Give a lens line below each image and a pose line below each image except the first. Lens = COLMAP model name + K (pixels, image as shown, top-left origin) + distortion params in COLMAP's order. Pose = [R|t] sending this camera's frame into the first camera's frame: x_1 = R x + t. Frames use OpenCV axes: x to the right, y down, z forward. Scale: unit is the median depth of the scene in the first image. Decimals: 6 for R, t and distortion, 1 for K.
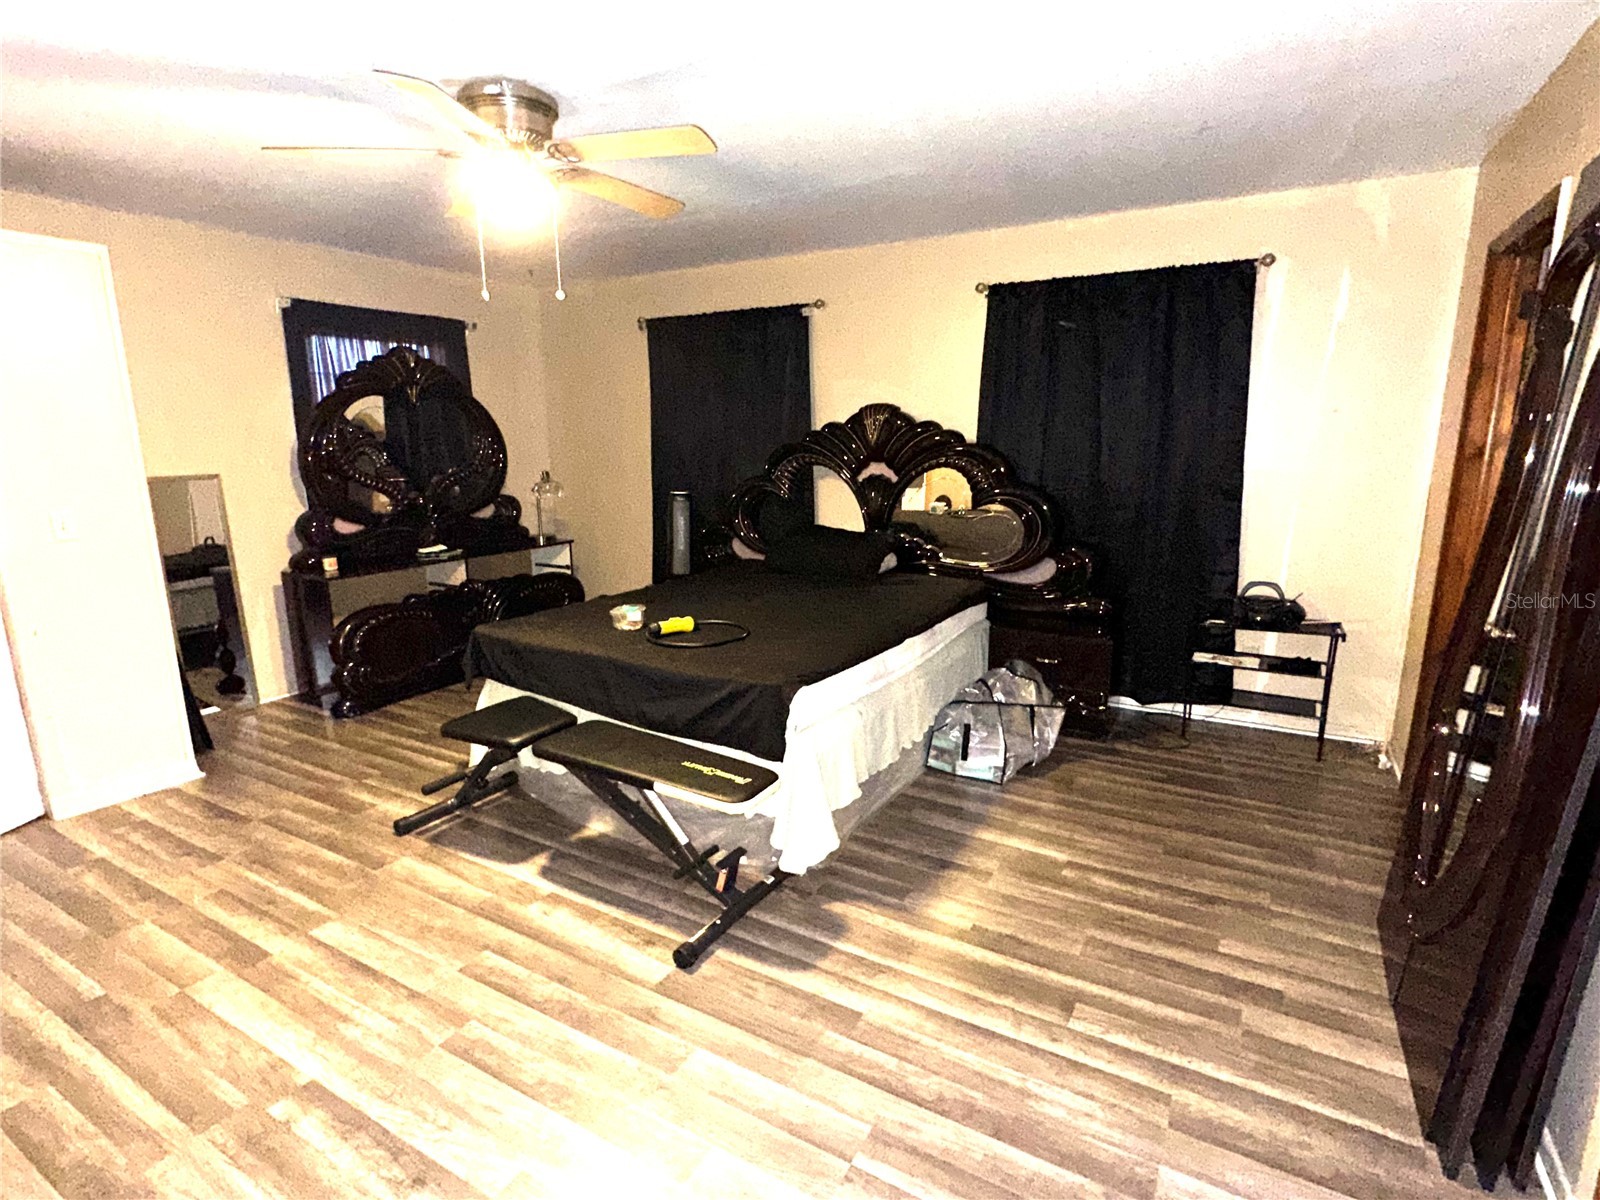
lens RADIAL K [[798.2, 0, 802.4], [0, 798.2, 598.6], [0, 0, 1]] dist [-0.003627, -0.000607]
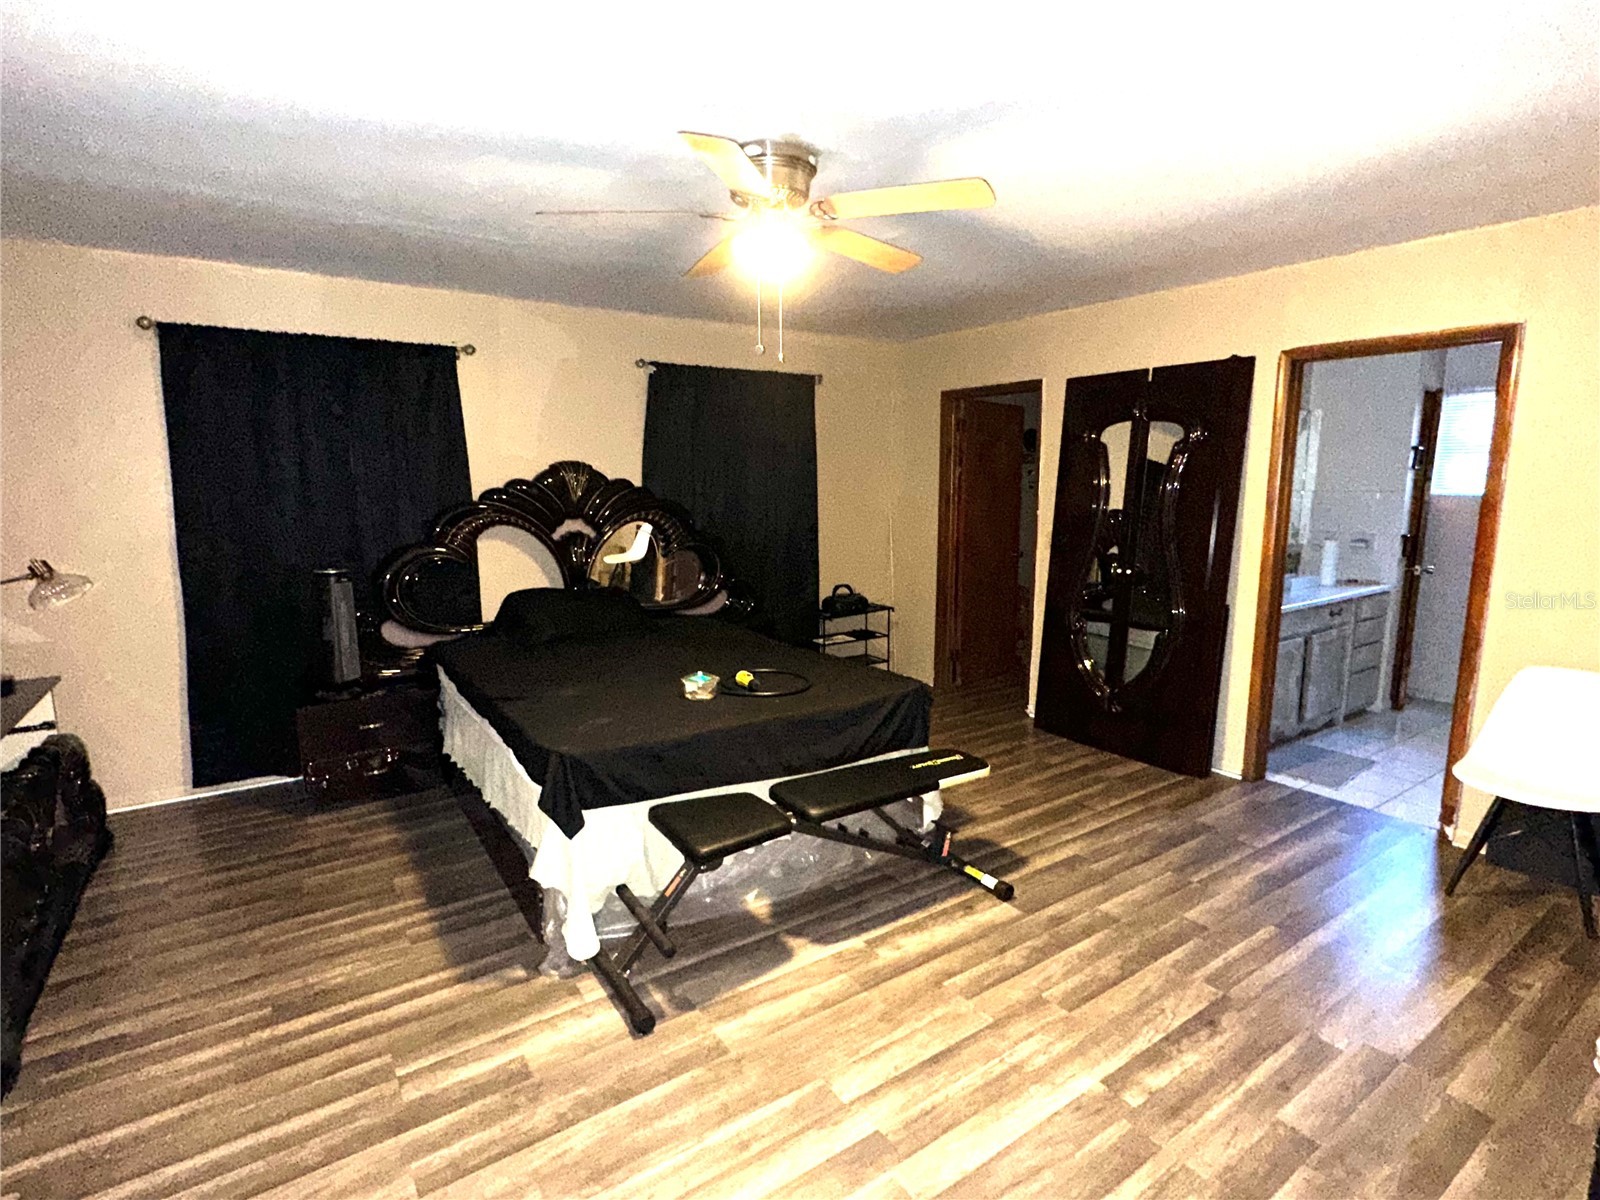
lens RADIAL K [[796.1, 0, 801.2], [0, 796.1, 600.1], [0, 0, 1]] dist [-0.002588, -0.000383]
pose [[0.436608, -0.130269, 0.890171, -1.079361], [0.184076, 0.981463, 0.053344, -0.114979], [-0.880619, 0.140569, 0.452494, 0.497632]]
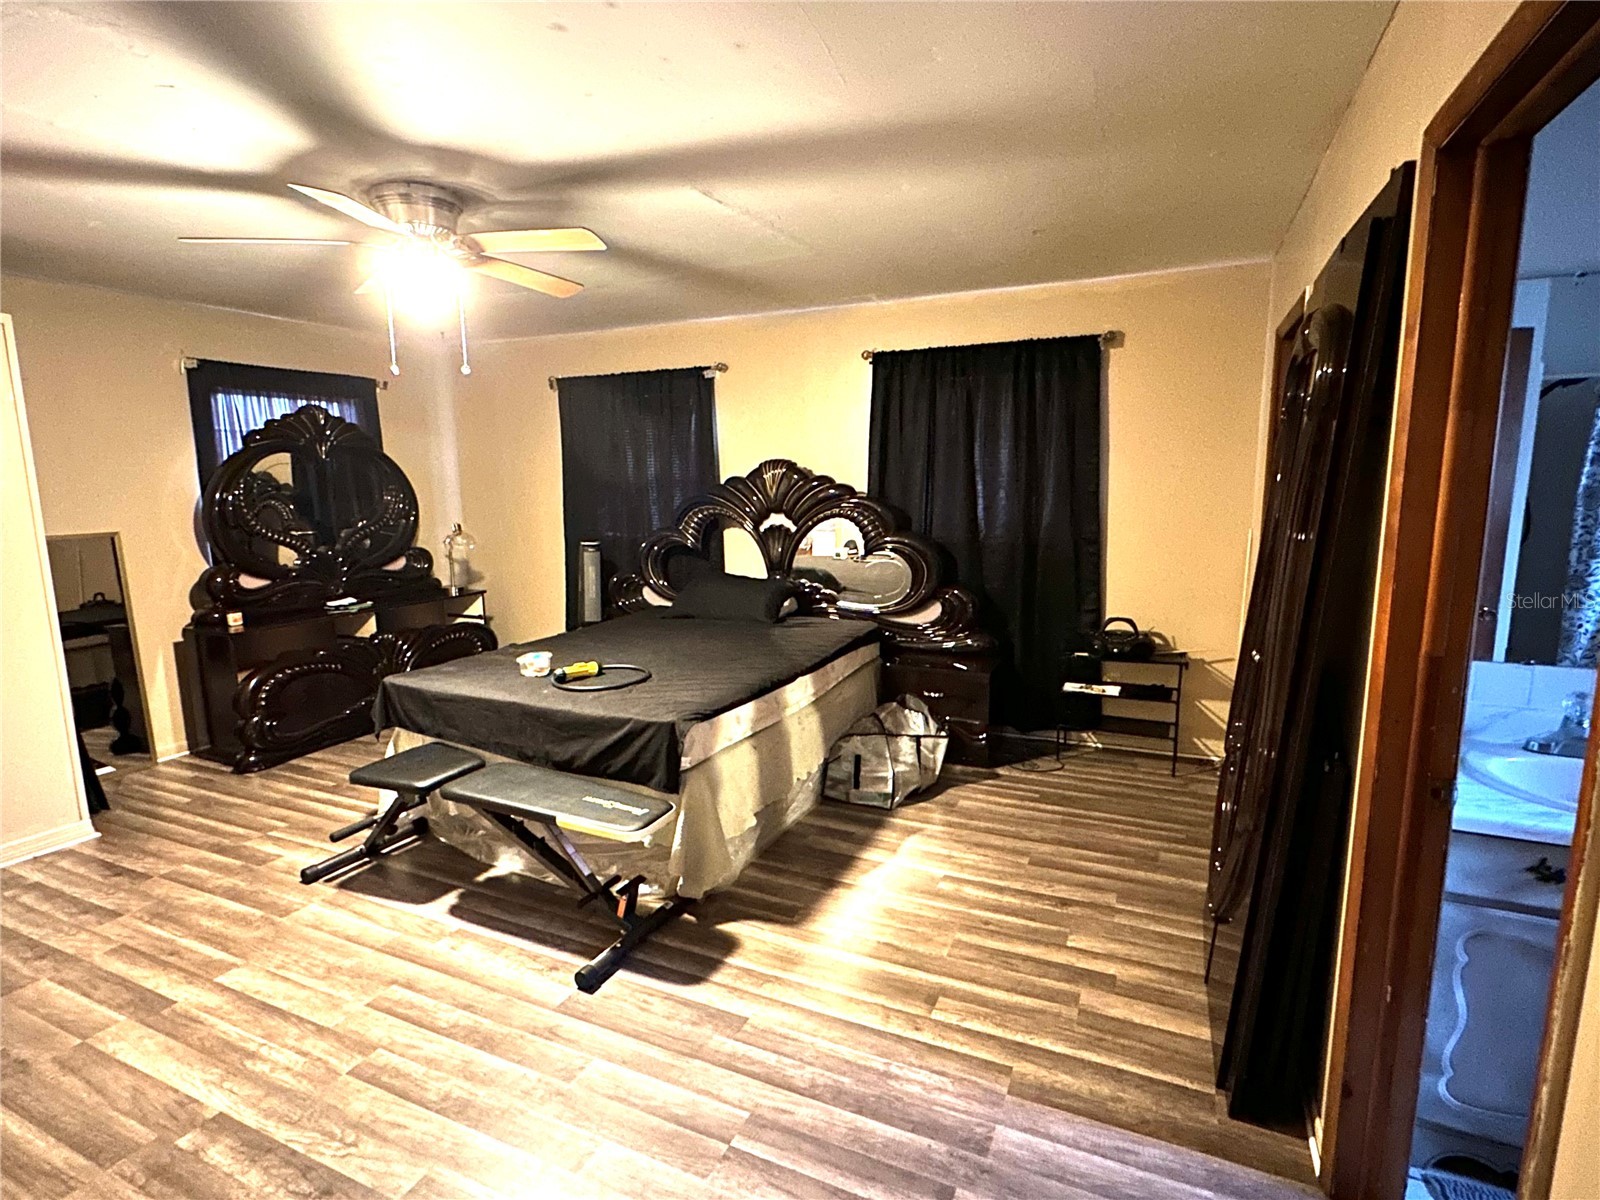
lens RADIAL K [[796.1, 0, 801.2], [0, 796.1, 600.1], [0, 0, 1]] dist [-0.002588, -0.000383]
pose [[0.995700, -0.019358, 0.090595, 0.042474], [0.024011, 0.998433, -0.050546, 0.000168], [-0.089475, 0.052504, 0.994604, -0.094137]]
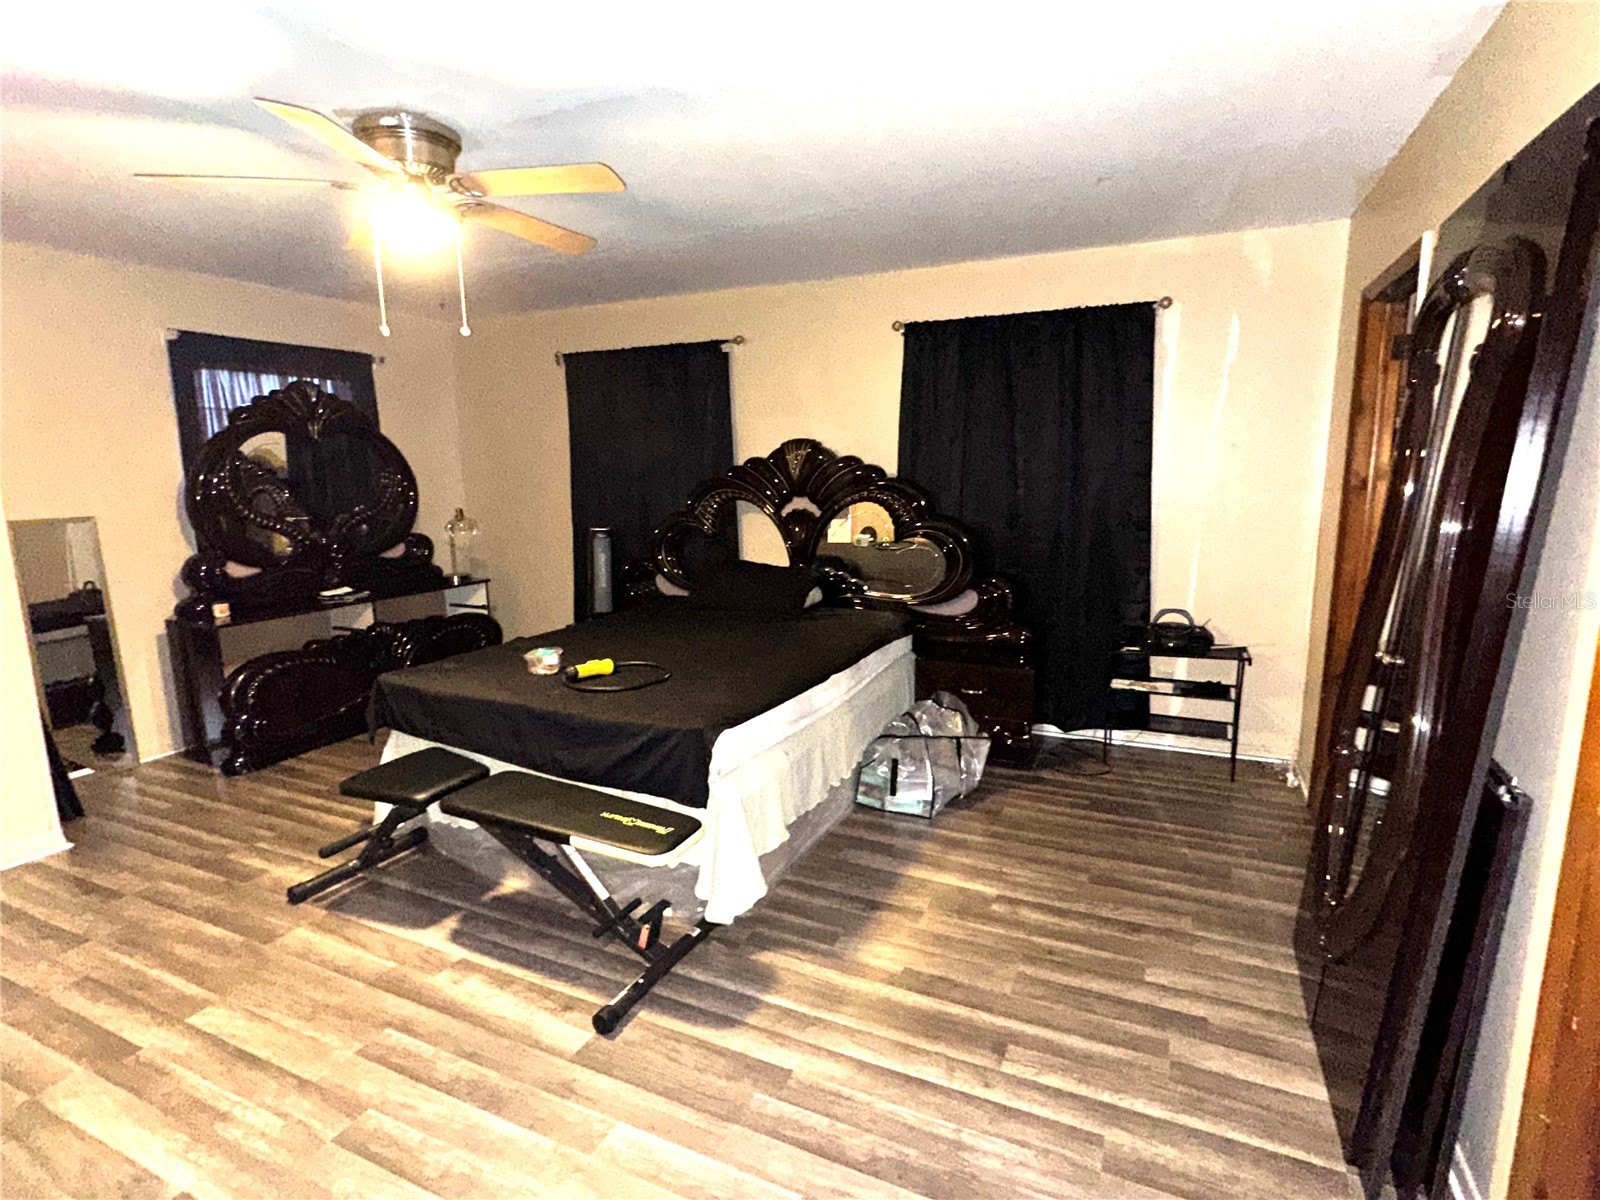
lens RADIAL K [[798.2, 0, 802.4], [0, 798.2, 598.6], [0, 0, 1]] dist [-0.003627, -0.000607]
pose [[0.996031, -0.020100, 0.086710, 0.011036], [0.023396, 0.999035, -0.037171, -0.009662], [-0.085879, 0.039052, 0.995540, 0.013201]]
